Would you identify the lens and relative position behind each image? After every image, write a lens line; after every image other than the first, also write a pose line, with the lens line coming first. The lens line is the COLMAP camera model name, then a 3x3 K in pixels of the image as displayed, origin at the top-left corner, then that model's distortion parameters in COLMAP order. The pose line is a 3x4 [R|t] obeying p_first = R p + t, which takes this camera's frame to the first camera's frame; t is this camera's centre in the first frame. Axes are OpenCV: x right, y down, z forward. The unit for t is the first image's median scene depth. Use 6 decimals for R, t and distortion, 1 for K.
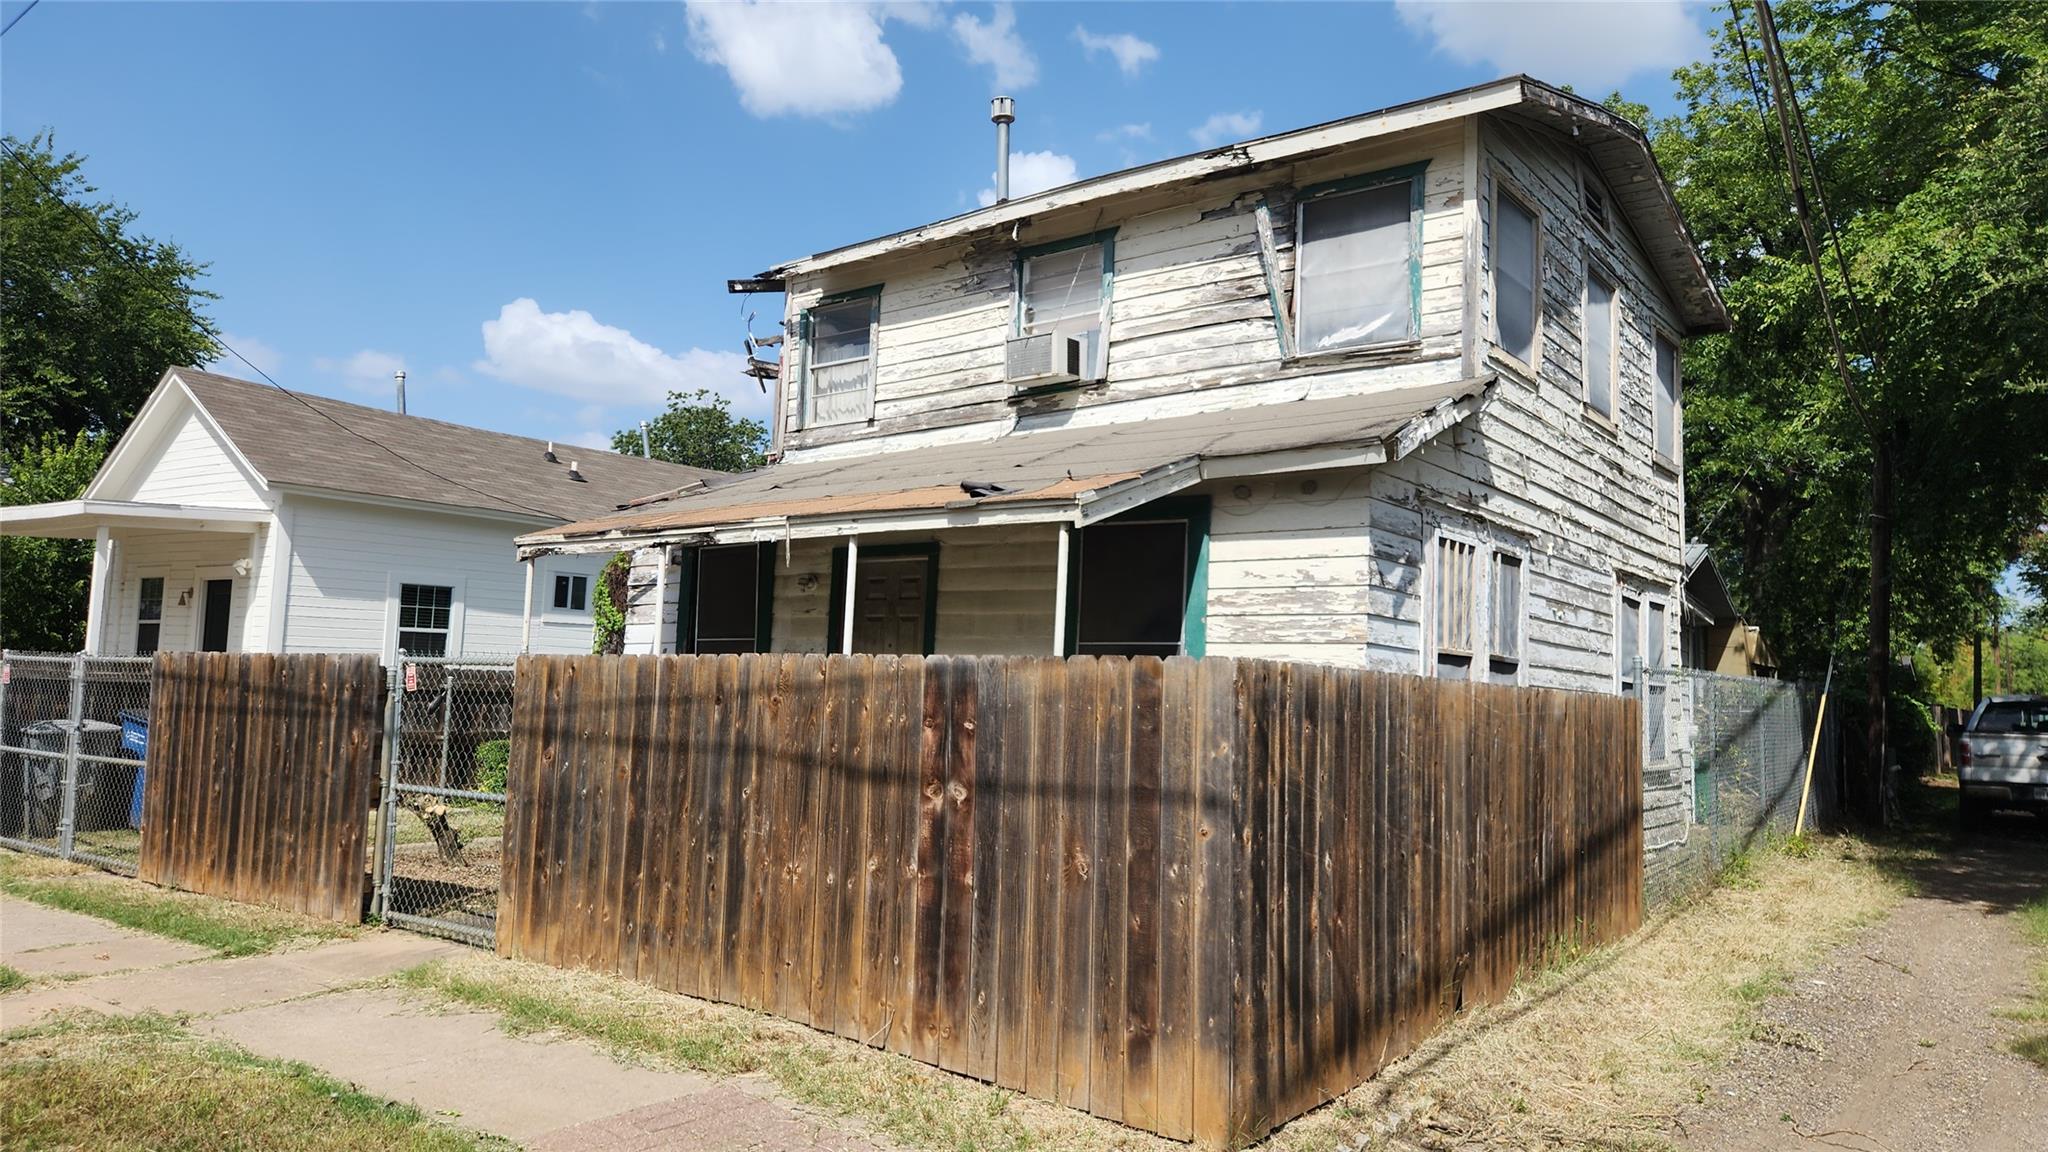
lens RADIAL K [[1366.1, 0, 1045.5], [0, 1366.1, 572.8], [0, 0, 1]] dist [0.075335, -0.060223]
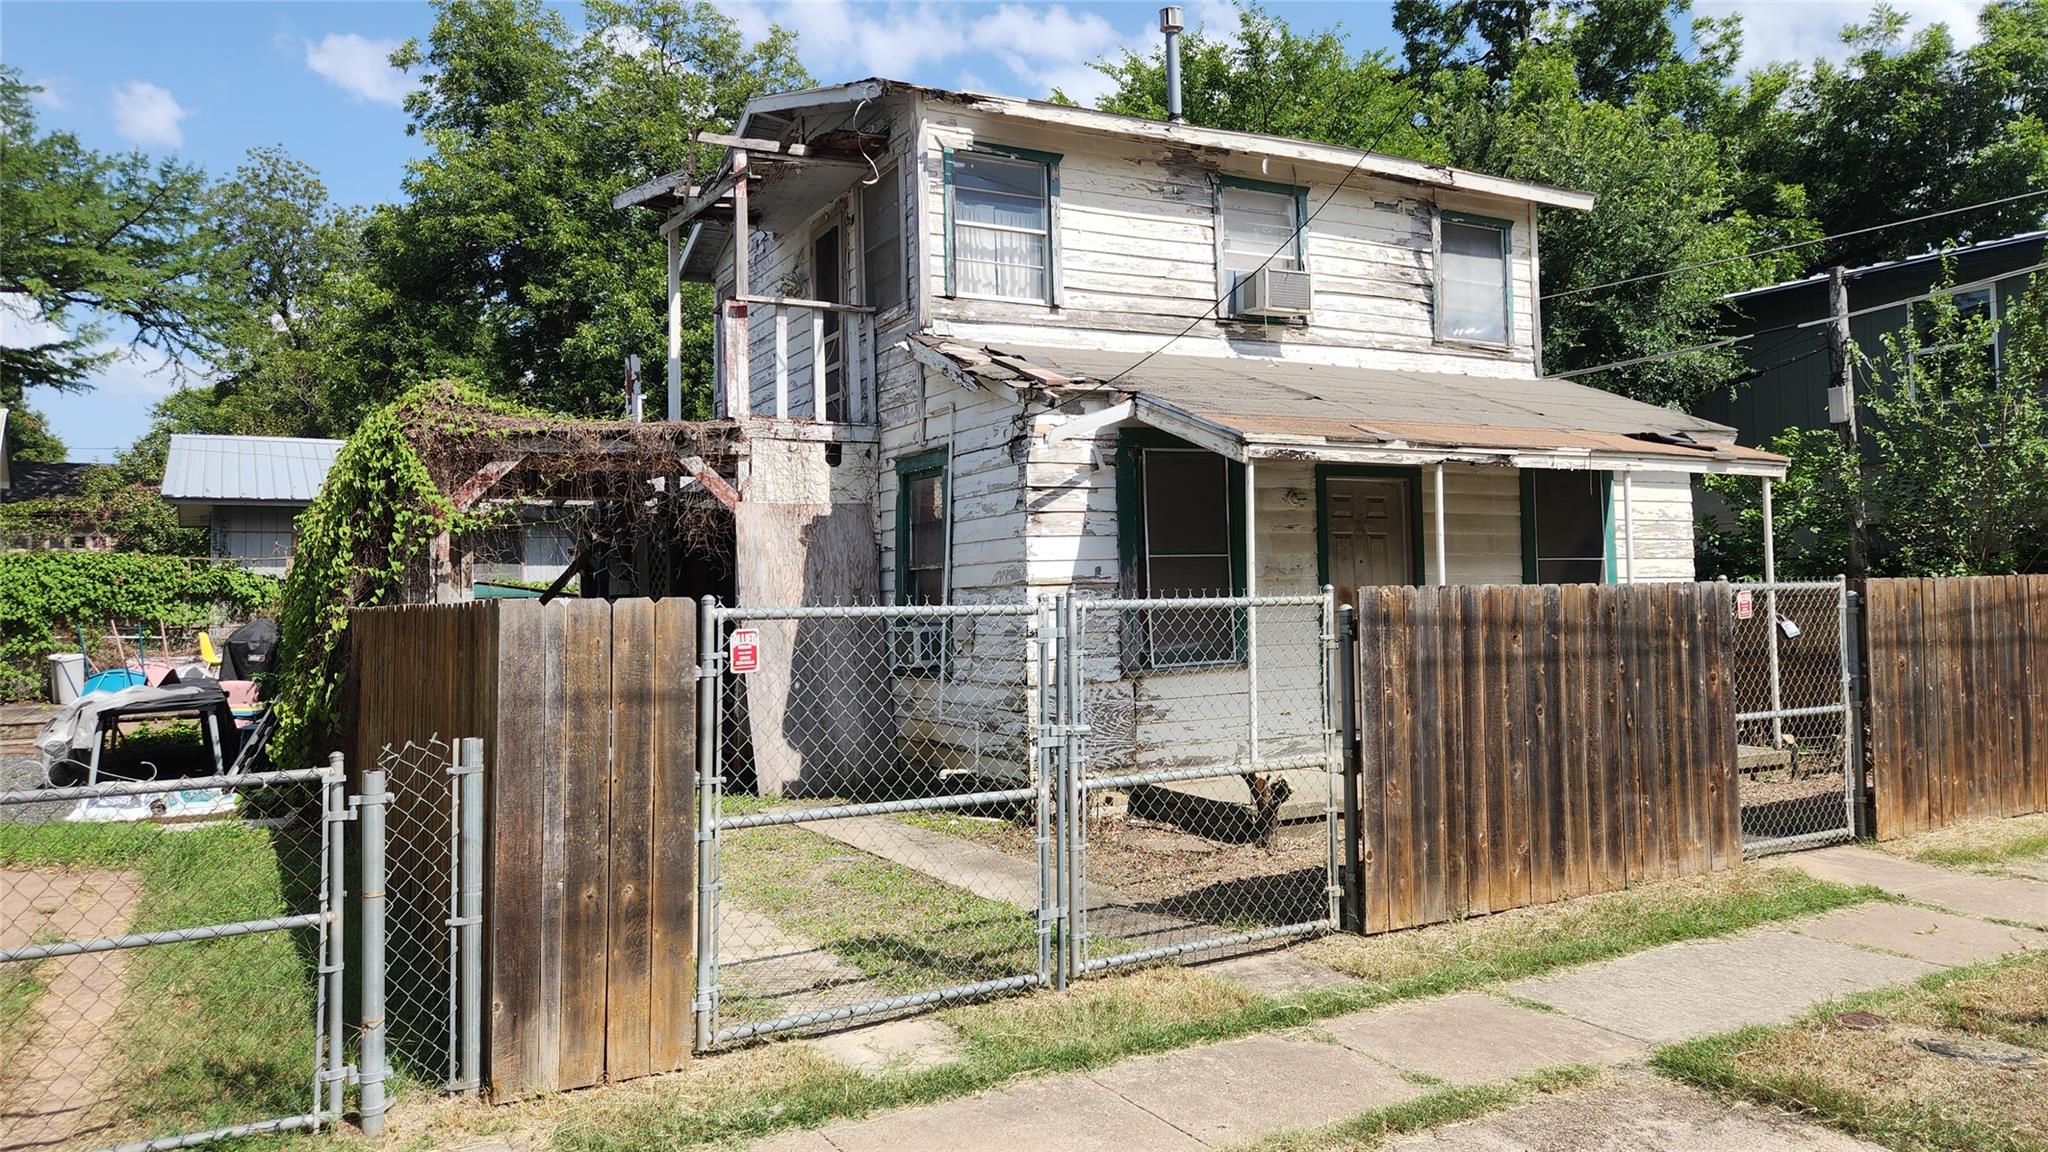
lens RADIAL K [[1366.1, 0, 1027.9], [0, 1366.1, 531.1], [0, 0, 1]] dist [0.075335, -0.060223]
pose [[0.415300, 0.006148, 0.909664, -1.282506], [-0.050710, 0.998579, 0.016403, 0.027831], [-0.908270, -0.052942, 0.415022, 0.868693]]
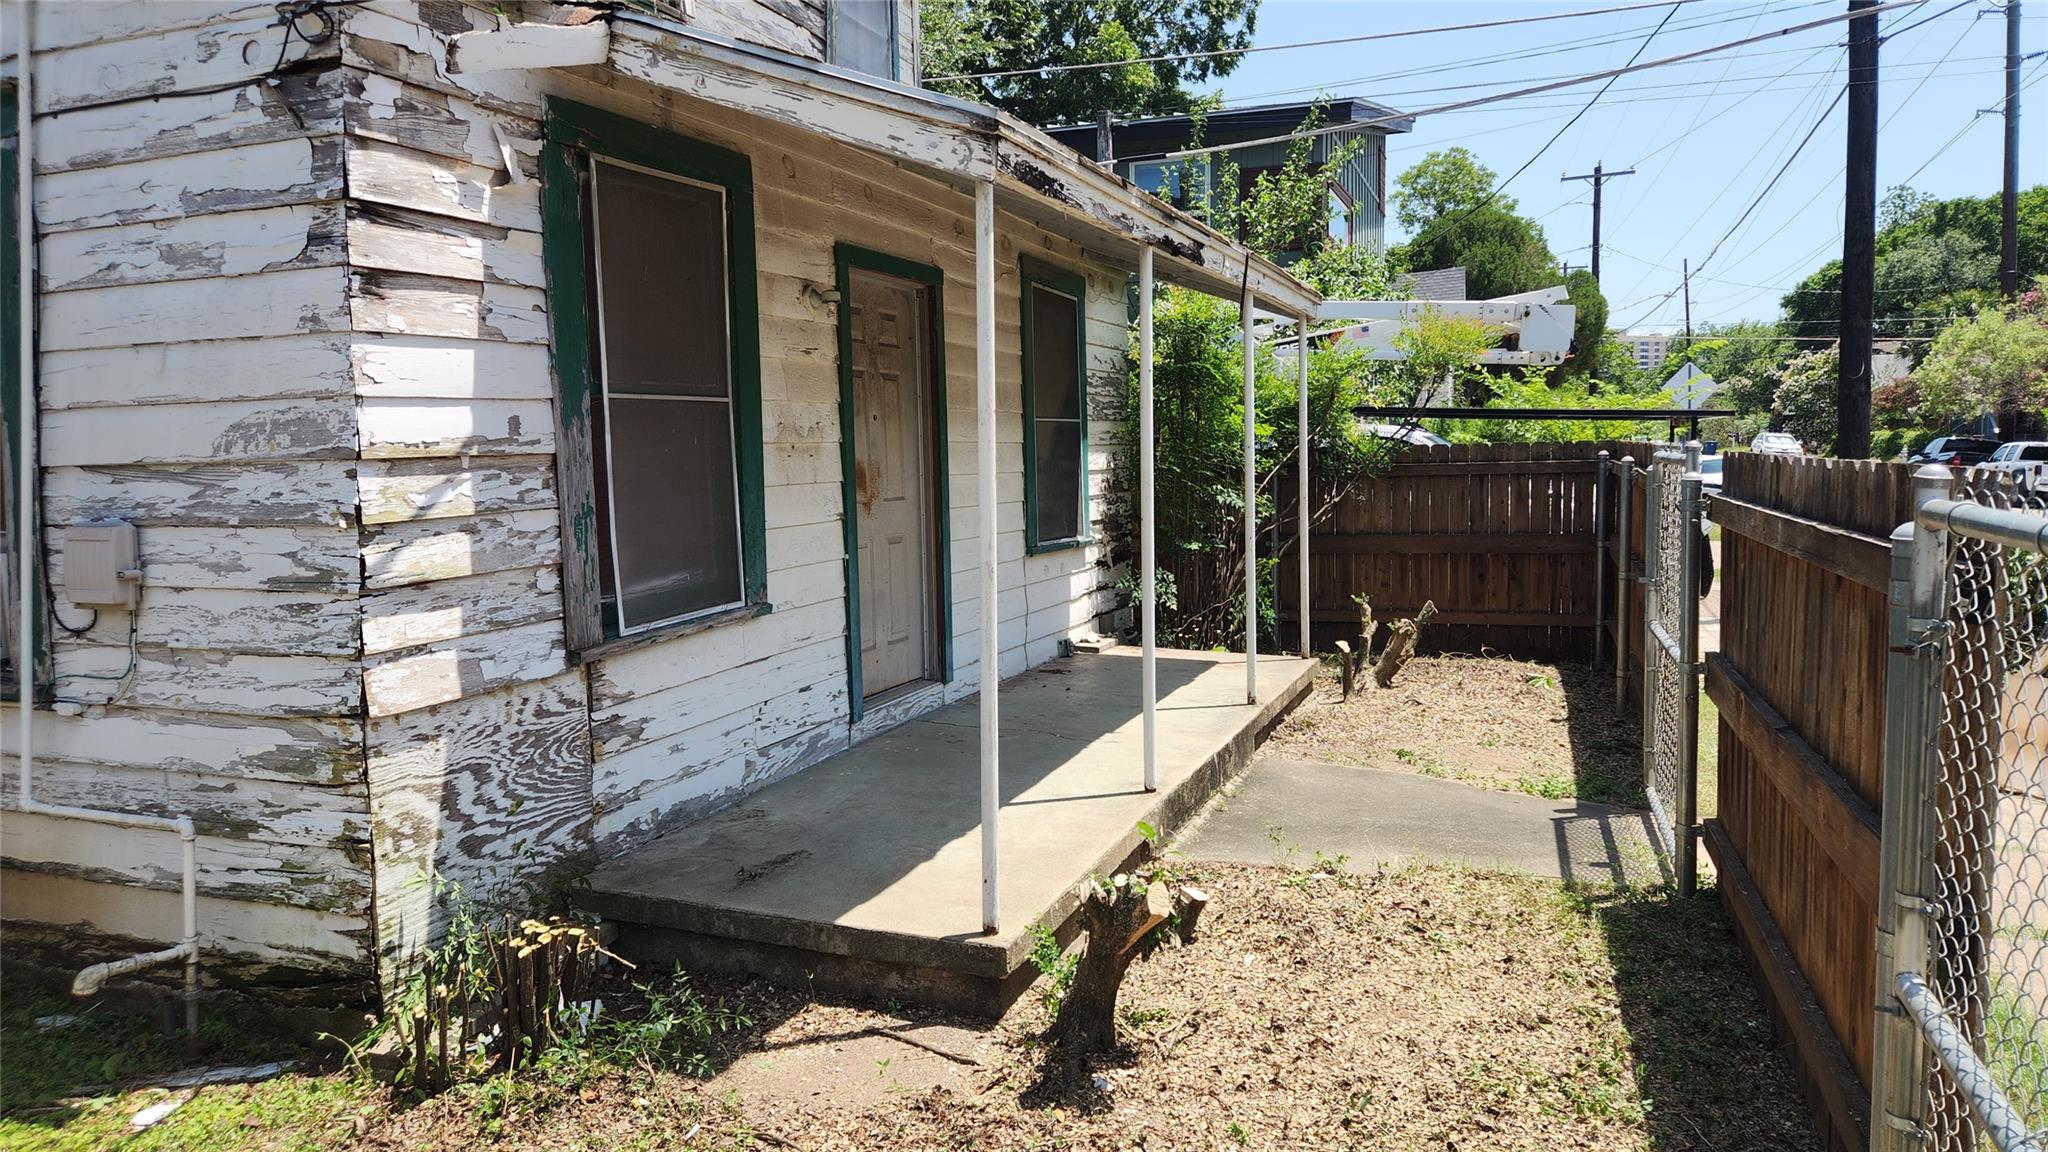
lens RADIAL K [[1366.1, 0, 1029.4], [0, 1366.1, 528.9], [0, 0, 1]] dist [0.075335, -0.060223]
pose [[-0.269065, -0.082615, 0.959572, -0.807345], [-0.074399, 0.995120, 0.064814, 0.063143], [-0.960244, -0.053952, -0.273898, 1.200157]]
